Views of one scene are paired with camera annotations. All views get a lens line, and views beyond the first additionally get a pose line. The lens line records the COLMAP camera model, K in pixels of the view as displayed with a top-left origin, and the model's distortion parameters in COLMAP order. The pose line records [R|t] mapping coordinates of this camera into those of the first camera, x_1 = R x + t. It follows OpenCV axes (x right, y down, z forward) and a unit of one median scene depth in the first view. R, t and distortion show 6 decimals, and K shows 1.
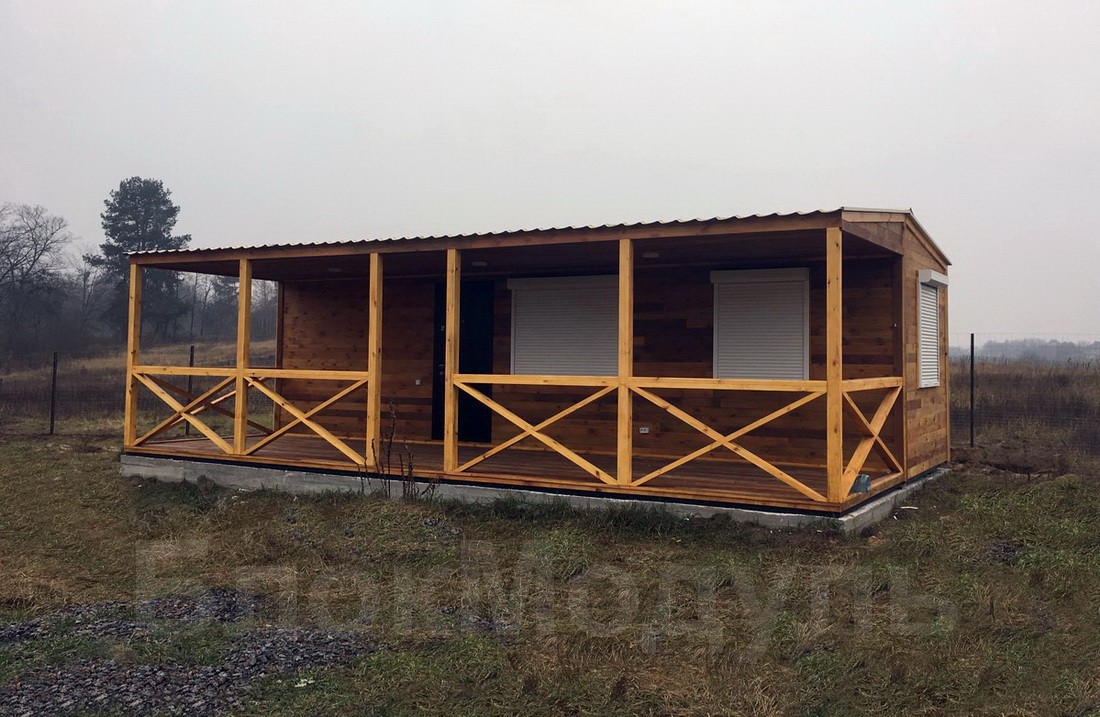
lens RADIAL K [[942.8, 0, 550.2], [0, 942.8, 302.1], [0, 0, 1]] dist [-0.089385, -0.002220]
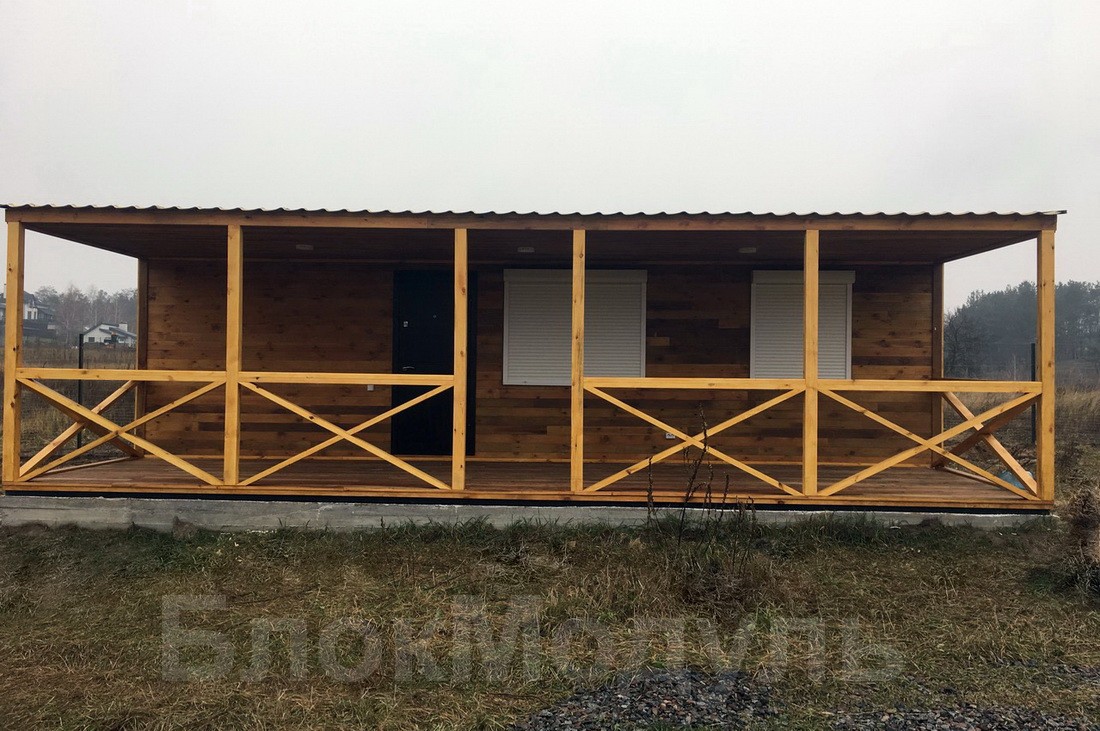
lens RADIAL K [[930.6, 0, 550.0], [0, 930.6, 365.5], [0, 0, 1]] dist [-0.043486, -0.010883]
pose [[0.903900, -0.001339, 0.427741, -0.459193], [-0.029357, 0.997443, 0.065161, 0.011447], [-0.426734, -0.071456, 0.901550, 0.242338]]
